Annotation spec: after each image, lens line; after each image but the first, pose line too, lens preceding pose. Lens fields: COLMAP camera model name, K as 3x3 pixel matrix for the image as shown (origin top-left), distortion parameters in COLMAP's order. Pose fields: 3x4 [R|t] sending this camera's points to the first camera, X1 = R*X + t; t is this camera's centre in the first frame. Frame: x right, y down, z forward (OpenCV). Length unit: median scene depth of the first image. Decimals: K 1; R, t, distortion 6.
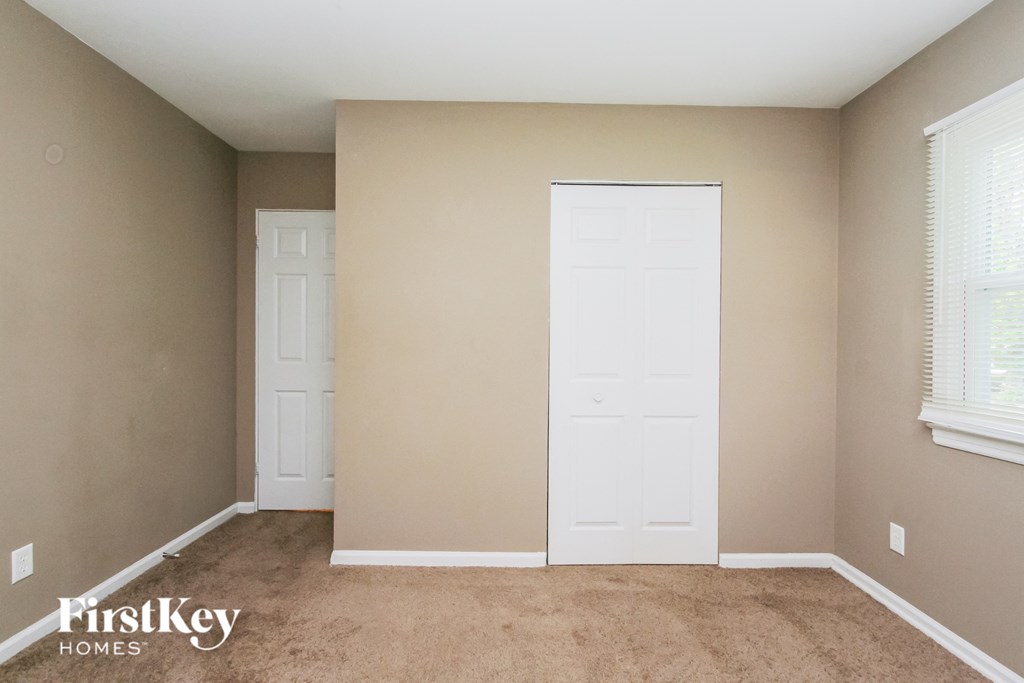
lens RADIAL K [[480.1, 0, 509.7], [0, 480.1, 344.0], [0, 0, 1]] dist [-0.000874, -0.000283]
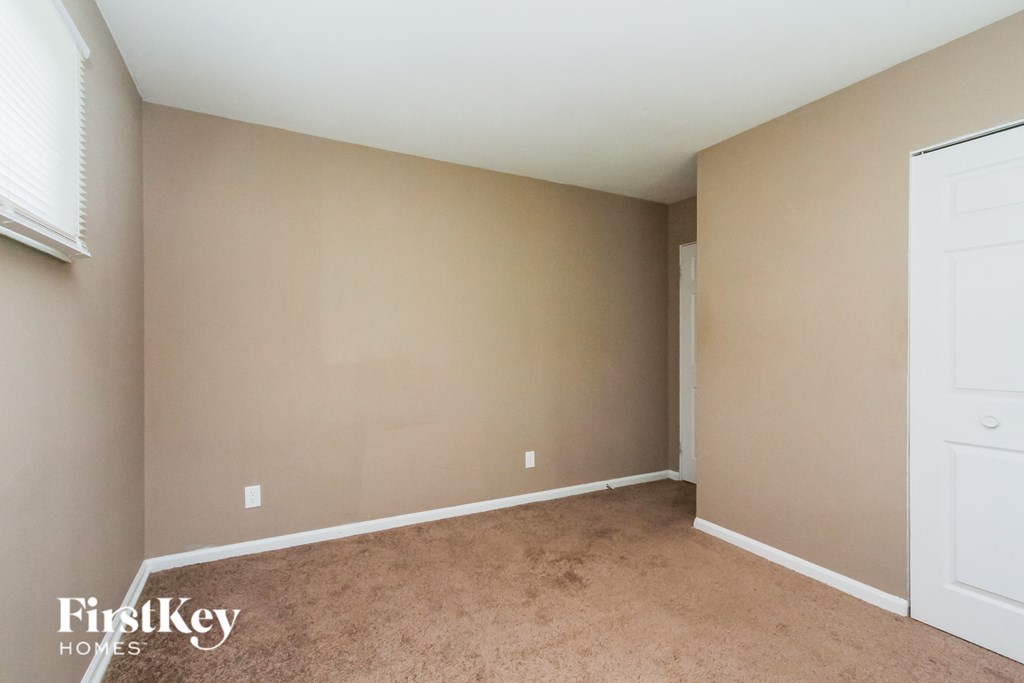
lens RADIAL K [[480.1, 0, 509.7], [0, 480.1, 344.0], [0, 0, 1]] dist [-0.000874, -0.000283]
pose [[0.458003, -0.011232, -0.888879, 0.499623], [-0.001602, 0.999908, -0.013461, 0.002689], [0.888949, 0.007589, 0.457943, 0.005976]]
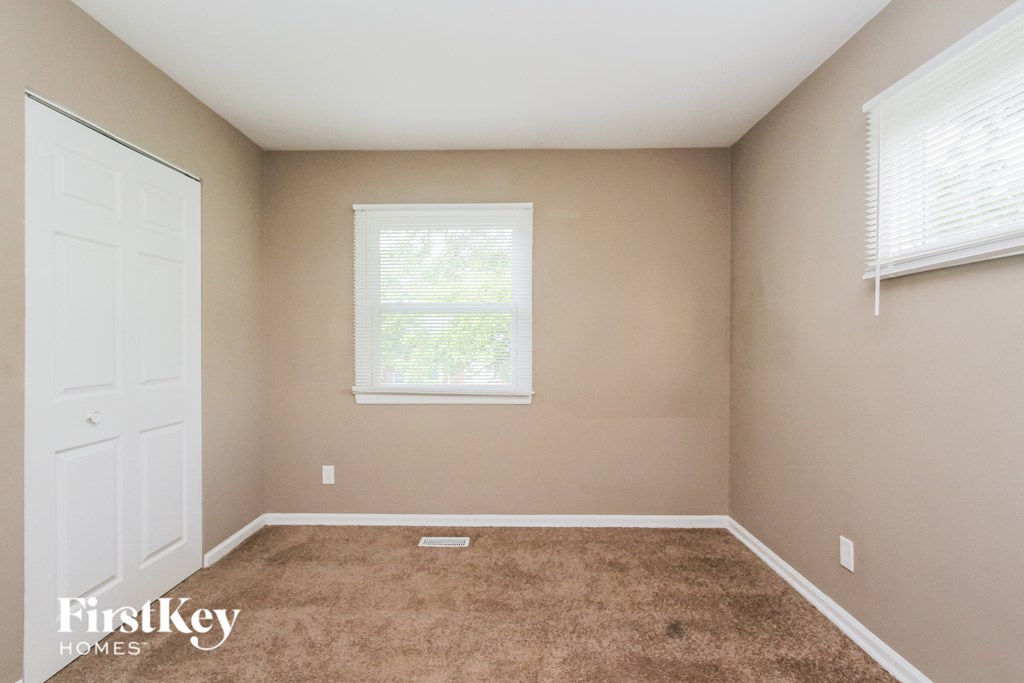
lens RADIAL K [[480.1, 0, 509.7], [0, 480.1, 344.0], [0, 0, 1]] dist [-0.000874, -0.000283]
pose [[0.020975, -0.013194, 0.999693, -0.537696], [0.007161, 0.999889, 0.013046, -0.006563], [-0.999754, 0.006885, 0.021067, 0.350348]]
